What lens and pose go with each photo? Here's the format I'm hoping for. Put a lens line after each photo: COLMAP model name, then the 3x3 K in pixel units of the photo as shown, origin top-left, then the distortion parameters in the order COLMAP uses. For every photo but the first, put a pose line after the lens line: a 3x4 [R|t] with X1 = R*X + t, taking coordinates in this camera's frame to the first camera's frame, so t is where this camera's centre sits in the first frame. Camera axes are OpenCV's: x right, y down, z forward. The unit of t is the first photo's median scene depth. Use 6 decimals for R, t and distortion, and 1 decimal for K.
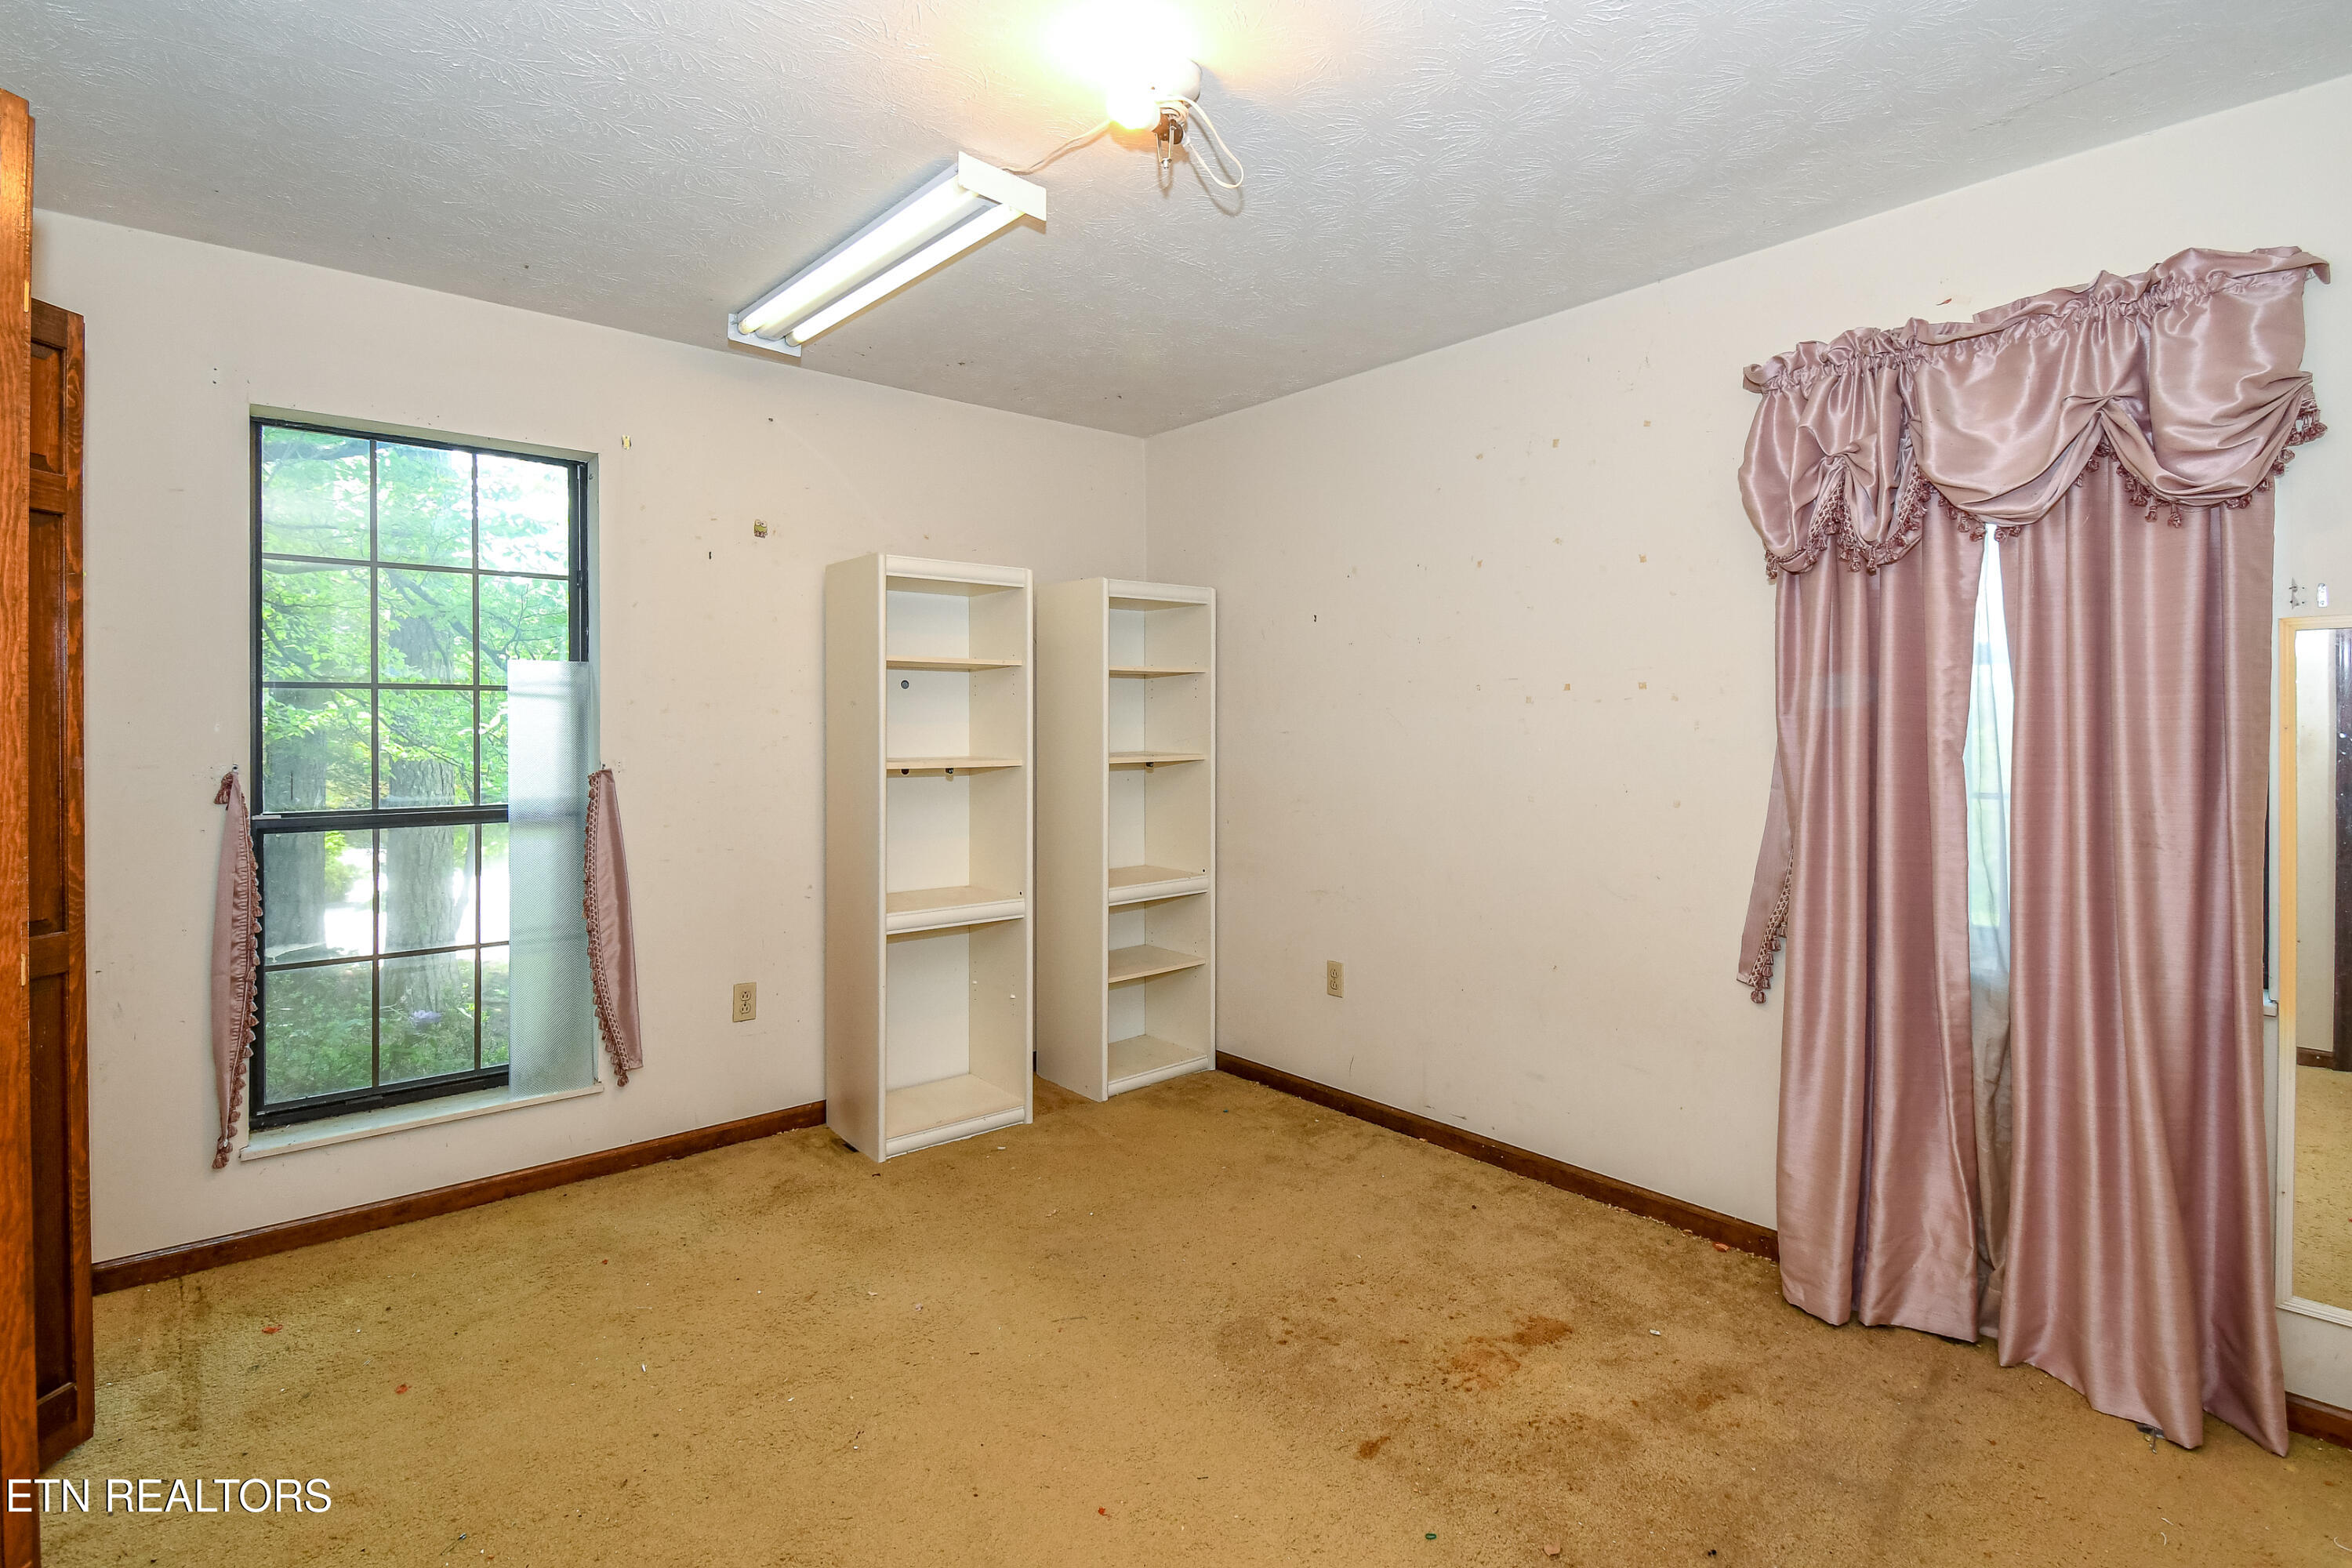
lens RADIAL K [[1140.6, 0, 1175.0], [0, 1140.6, 712.9], [0, 0, 1]] dist [0.027546, -0.027476]
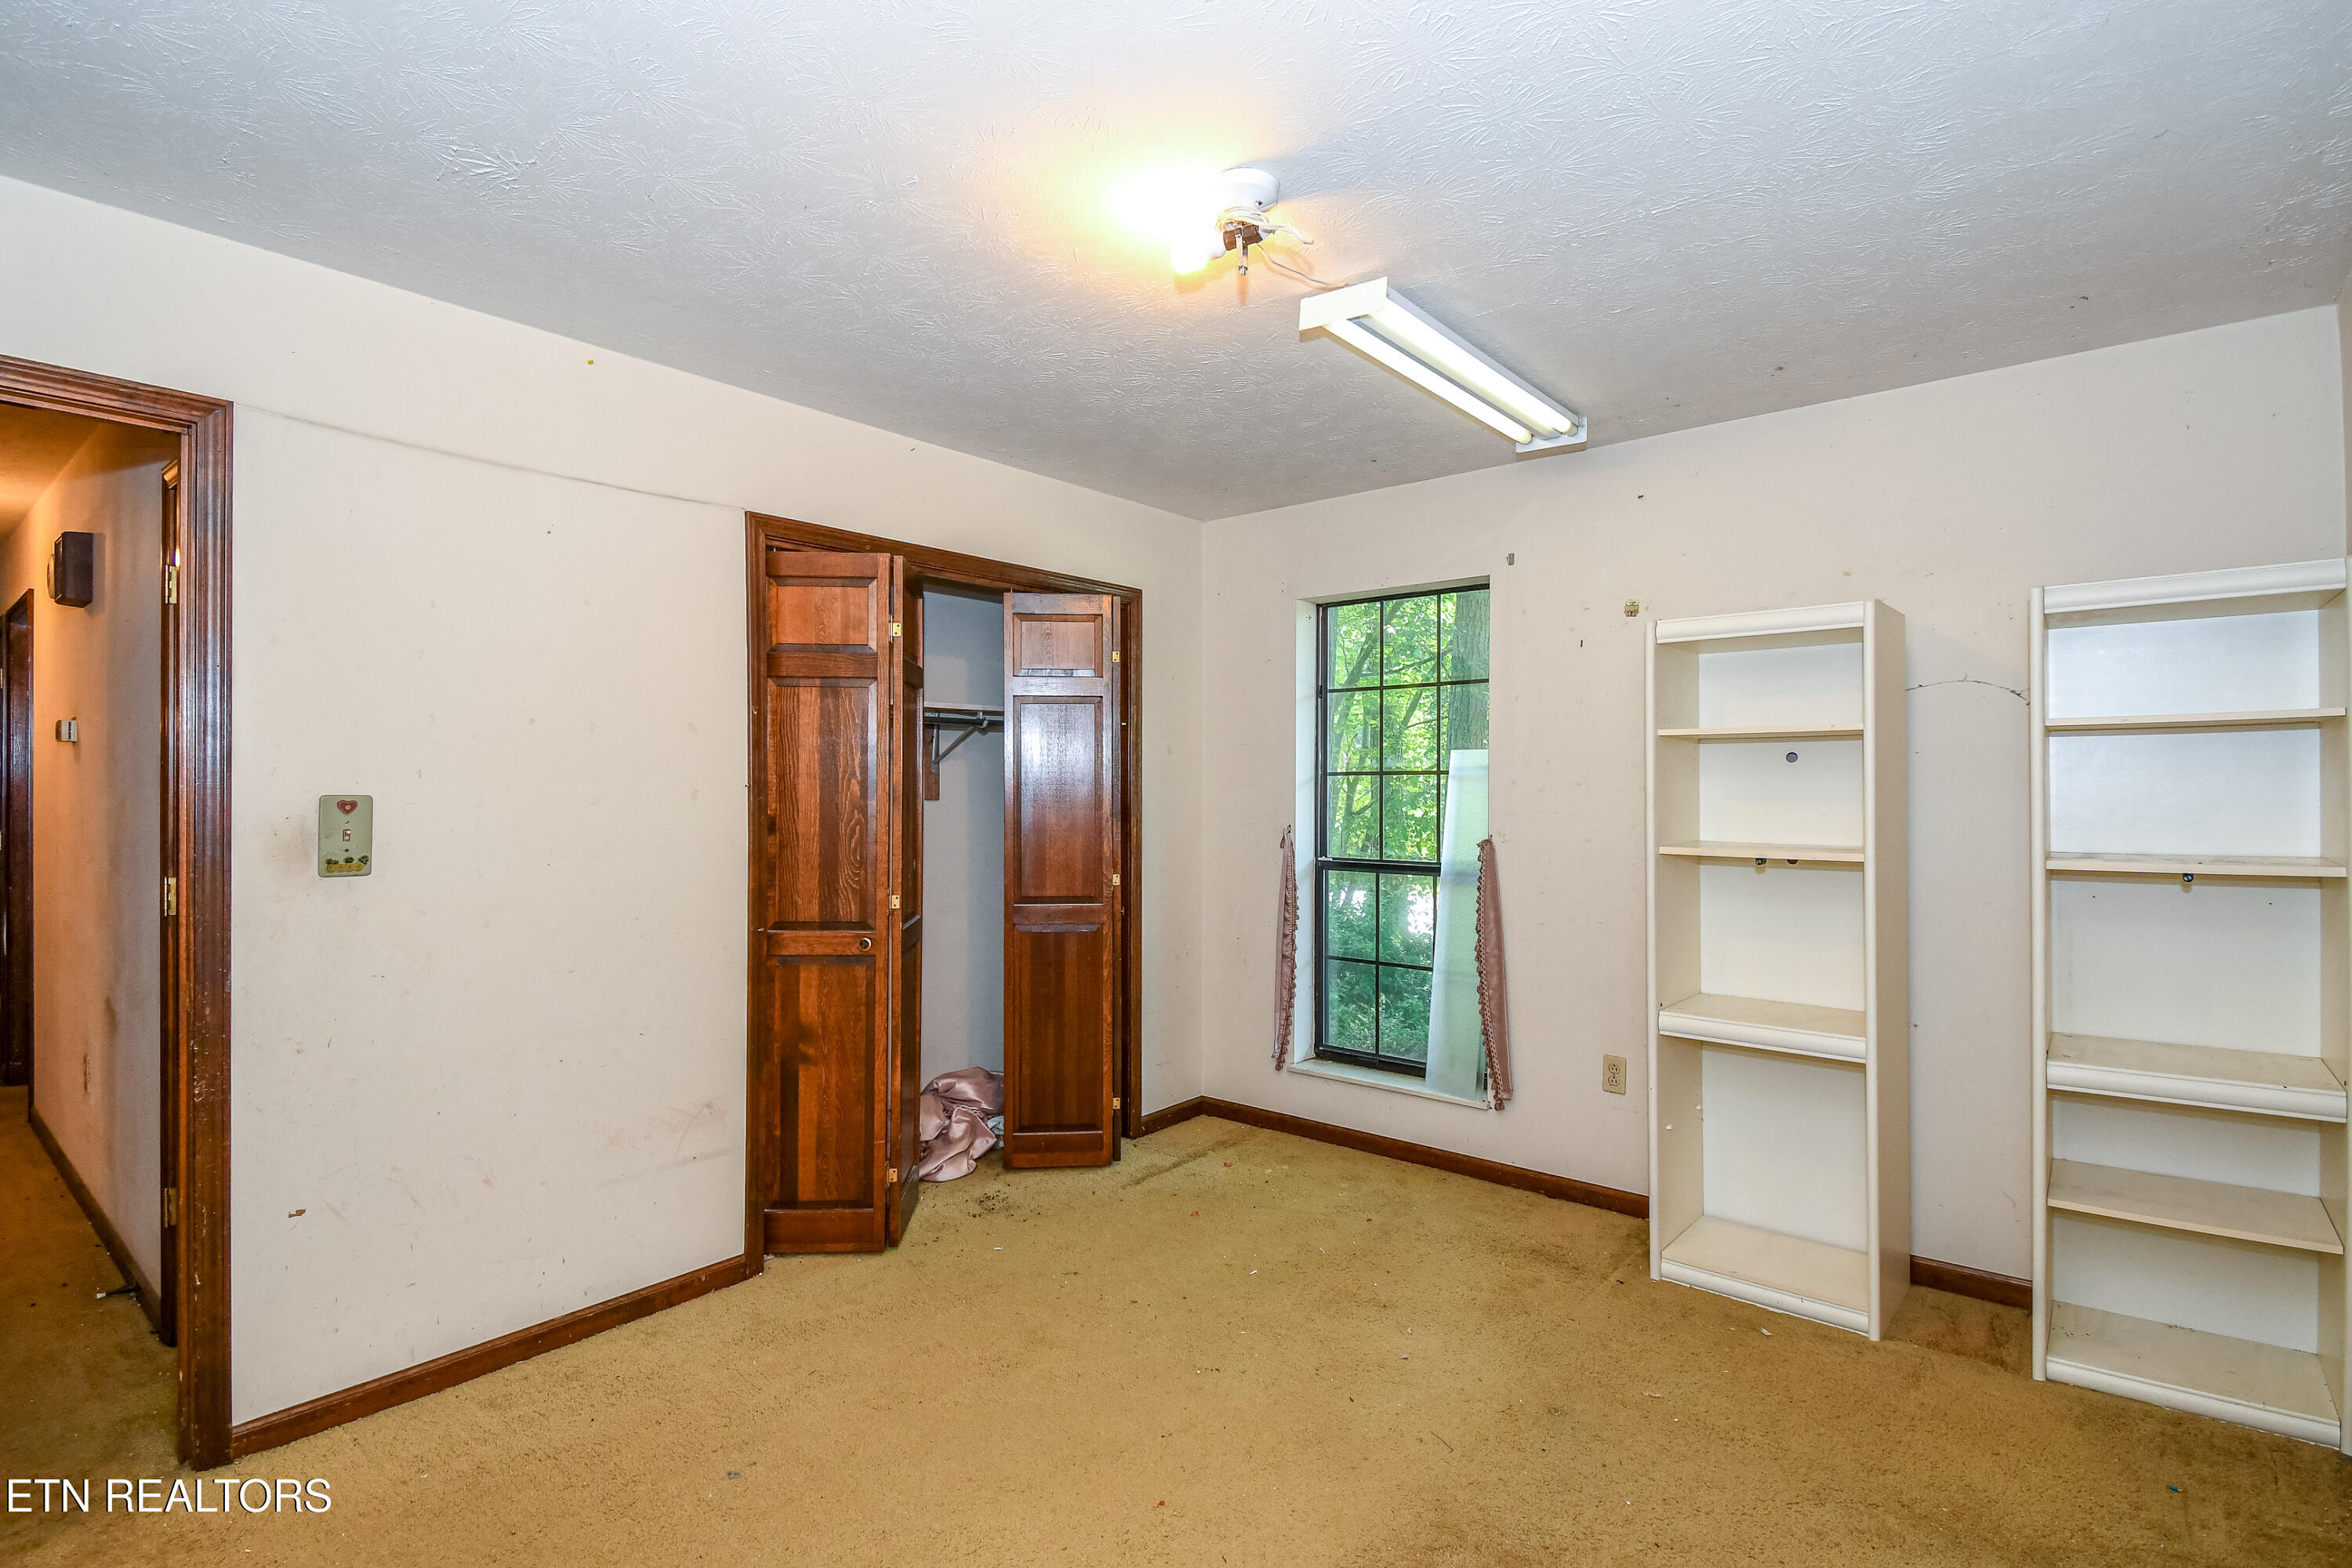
lens RADIAL K [[1141.6, 0, 1167.6], [0, 1141.6, 759.3], [0, 0, 1]] dist [0.025564, -0.026979]
pose [[0.150413, -0.023370, -0.988347, 0.616575], [0.006555, 0.999722, -0.022641, -0.008405], [0.988601, -0.003073, 0.150525, 0.480495]]
